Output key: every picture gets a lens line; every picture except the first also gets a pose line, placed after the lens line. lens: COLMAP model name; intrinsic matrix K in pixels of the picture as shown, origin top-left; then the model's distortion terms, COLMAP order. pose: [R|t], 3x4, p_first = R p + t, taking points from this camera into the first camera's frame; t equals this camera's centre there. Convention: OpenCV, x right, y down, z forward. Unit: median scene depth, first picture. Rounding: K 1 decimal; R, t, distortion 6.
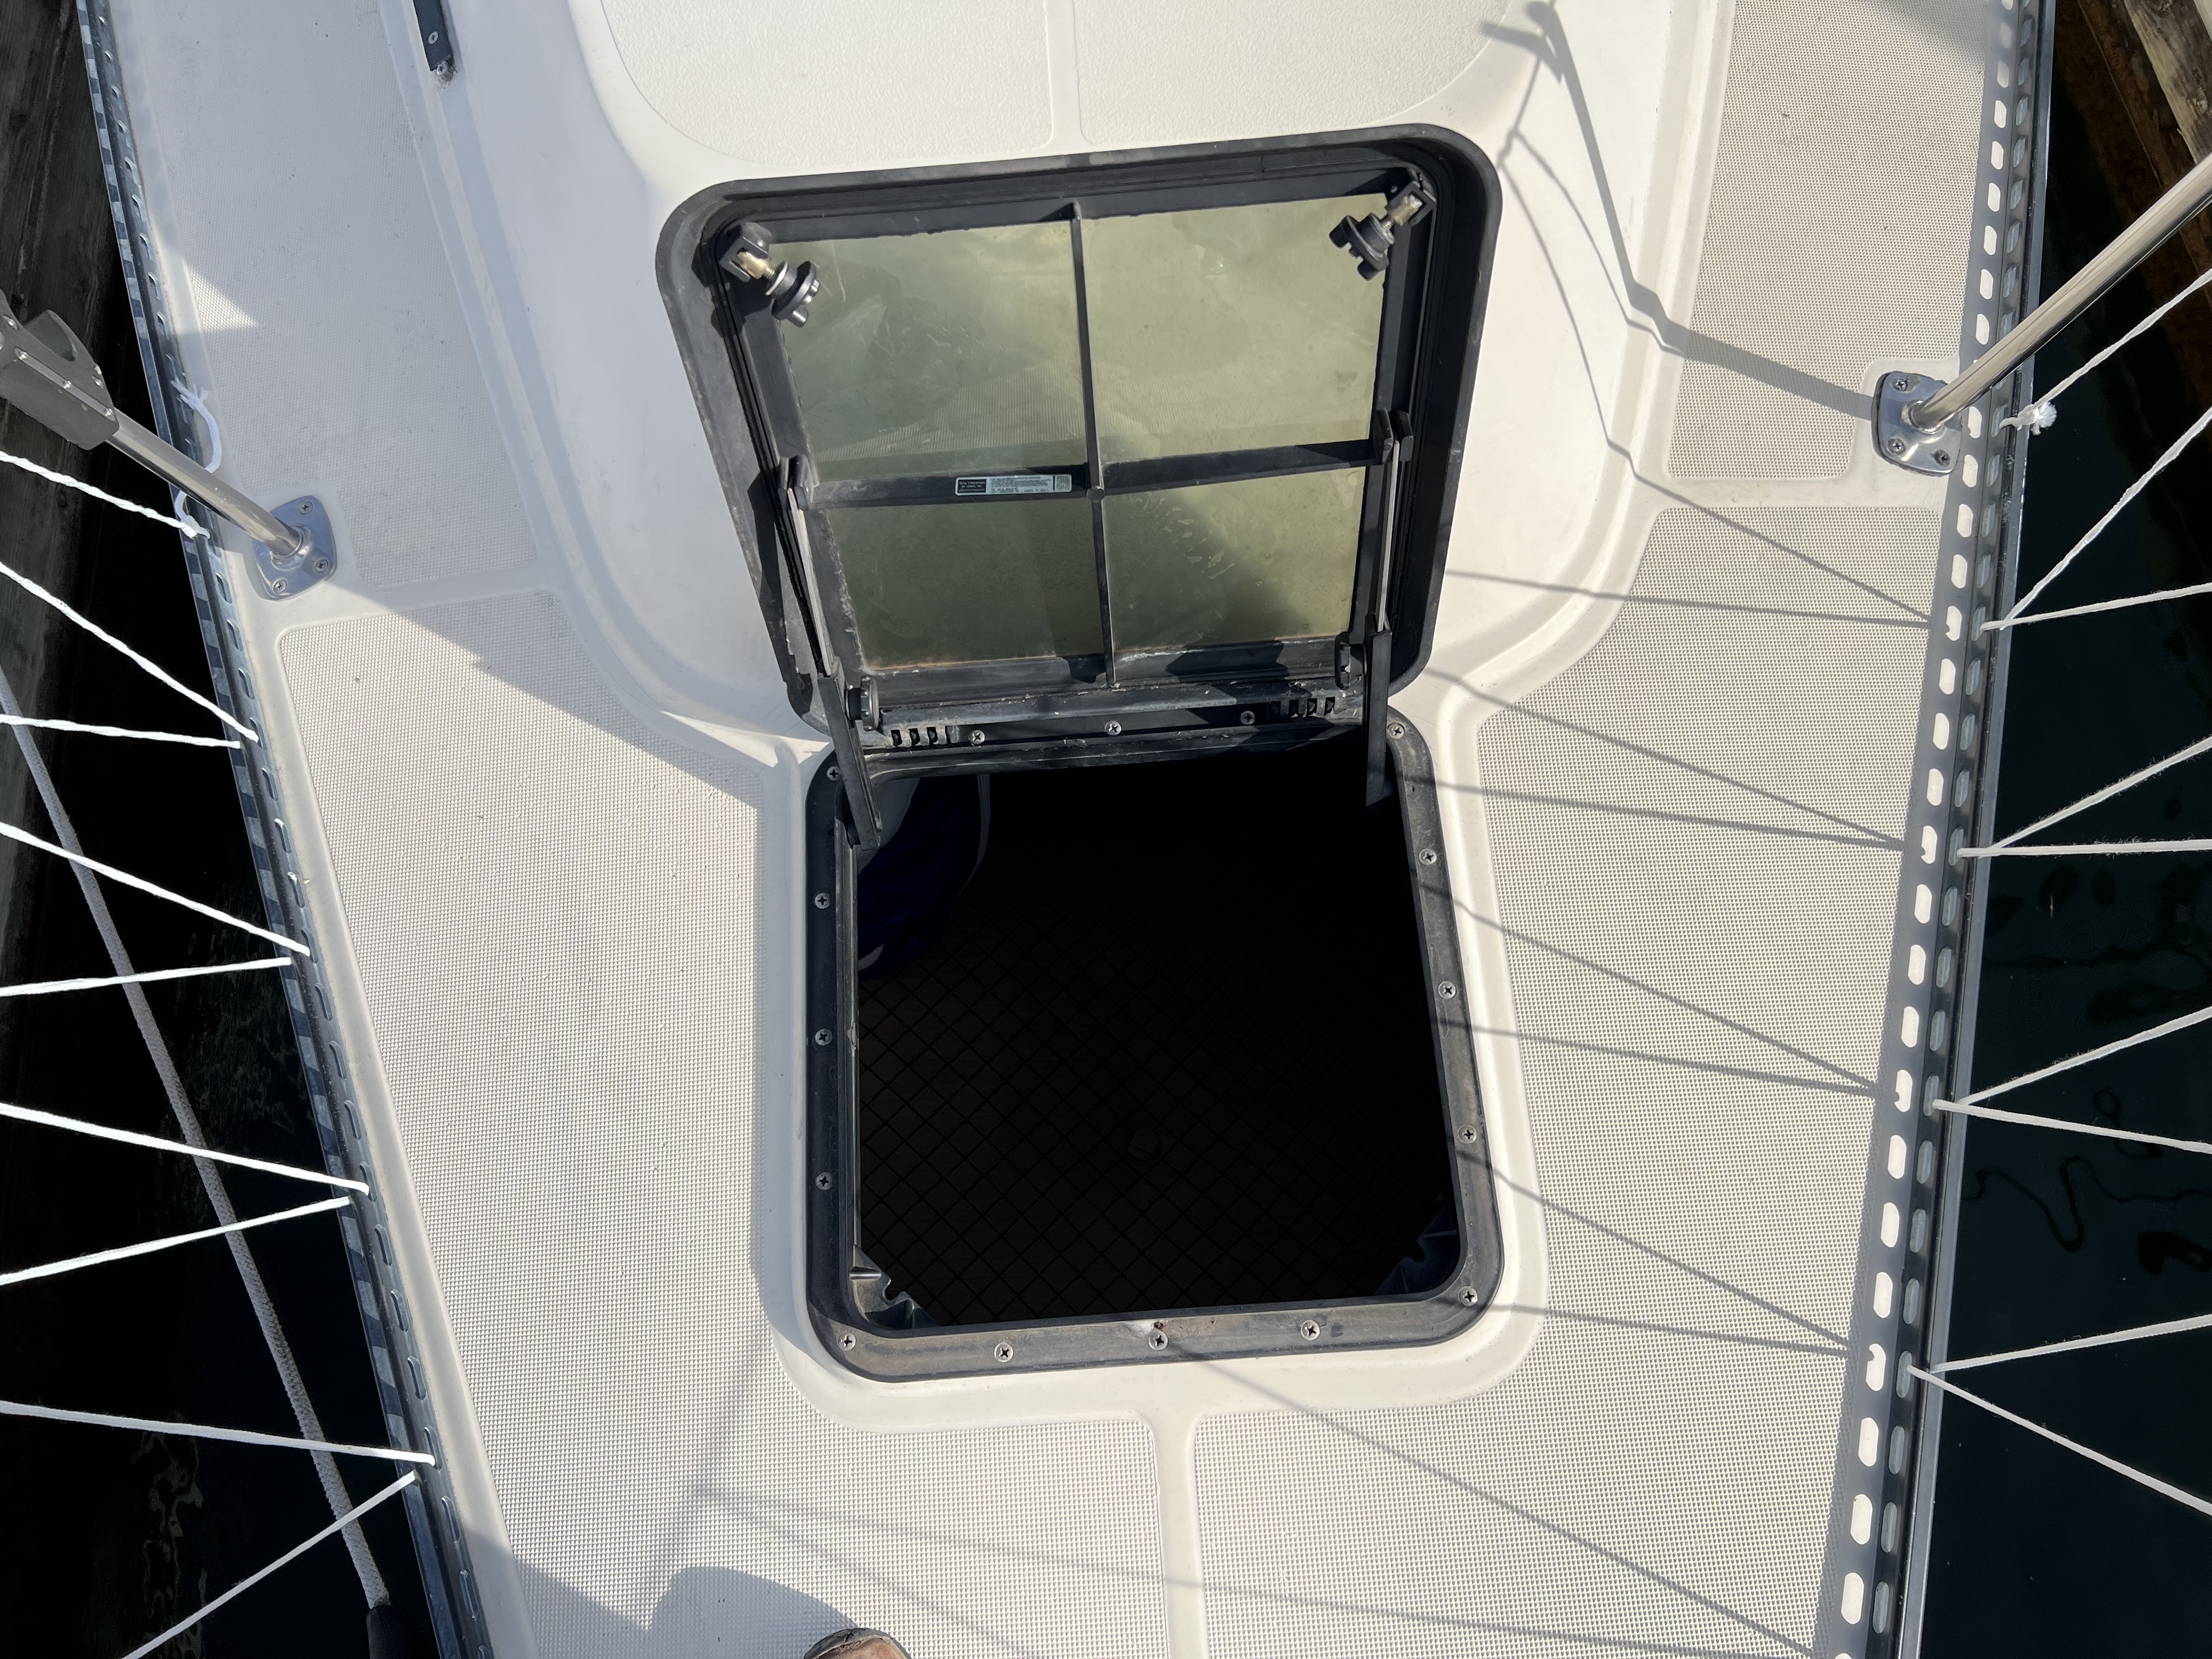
lens RADIAL K [[1667.9, 0, 1095.4], [0, 1667.9, 821.6], [0, 0, 1]] dist [0.094425, -0.078442]
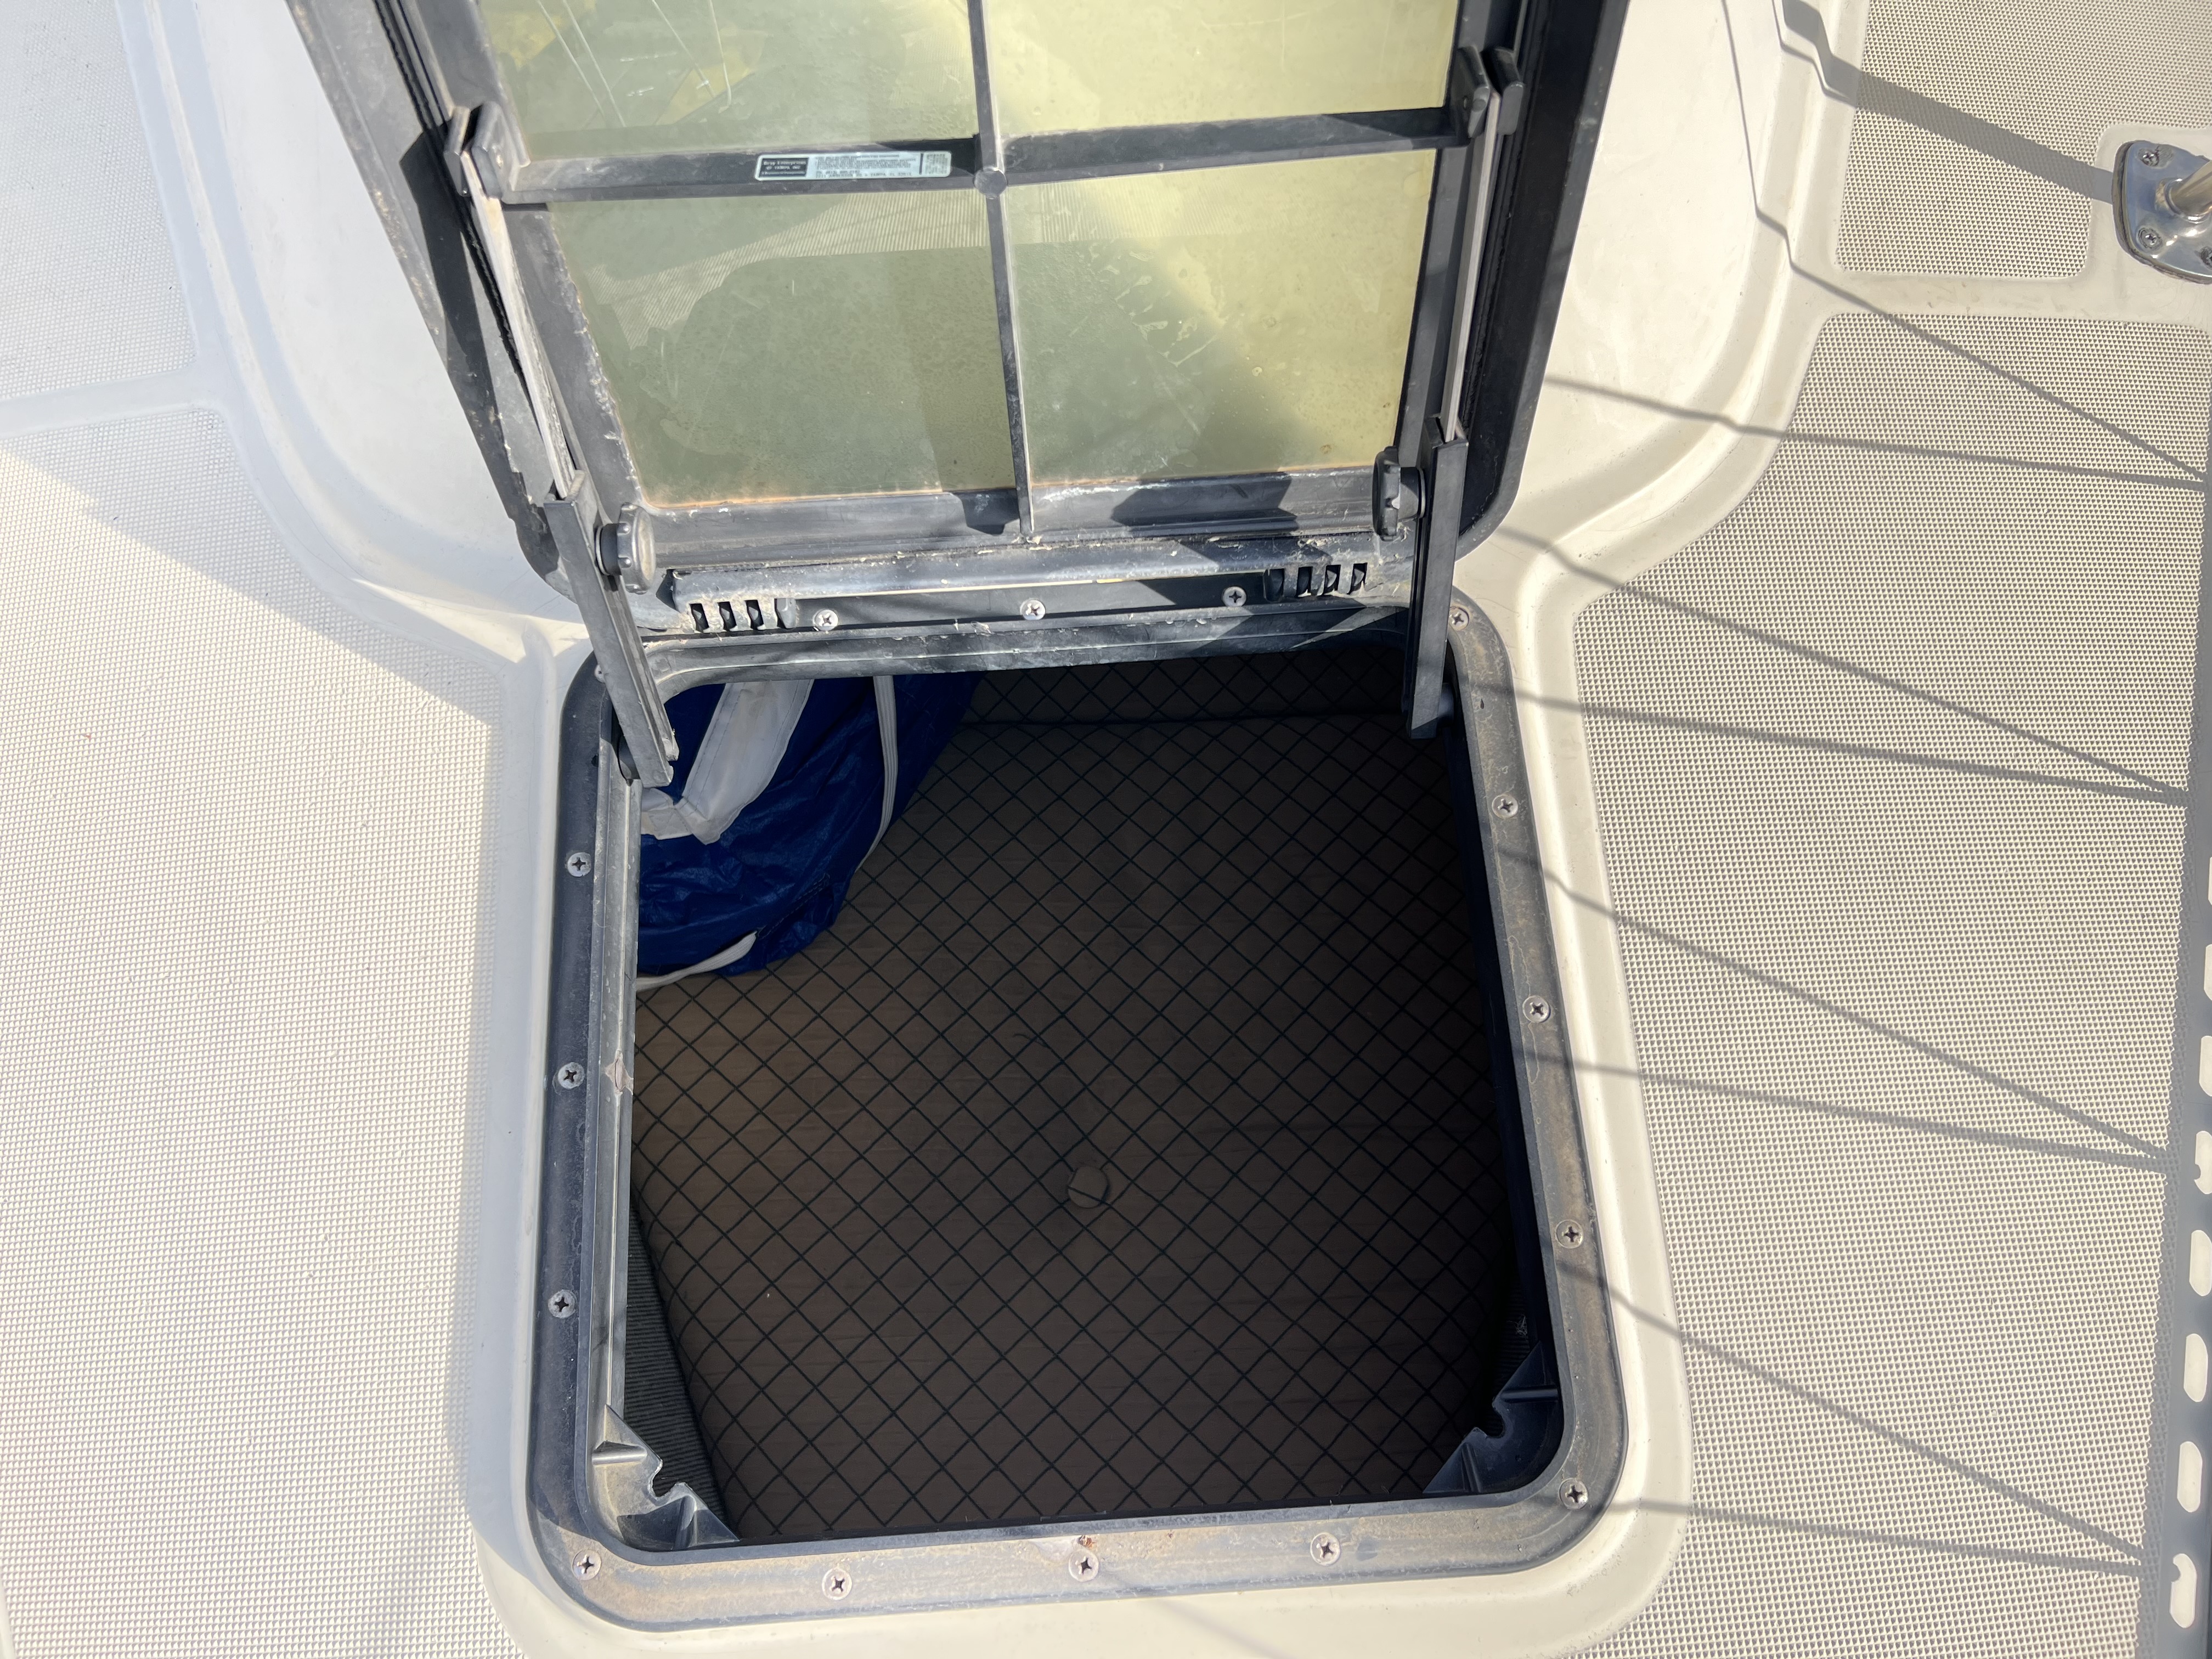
lens RADIAL K [[1681.9, 0, 1106.0], [0, 1681.9, 829.5], [0, 0, 1]] dist [0.002014, 0.092662]
pose [[0.999615, 0.009916, 0.025913, 0.024453], [-0.010244, 0.999869, 0.012560, 0.023712], [-0.025785, -0.012821, 0.999585, 0.342927]]
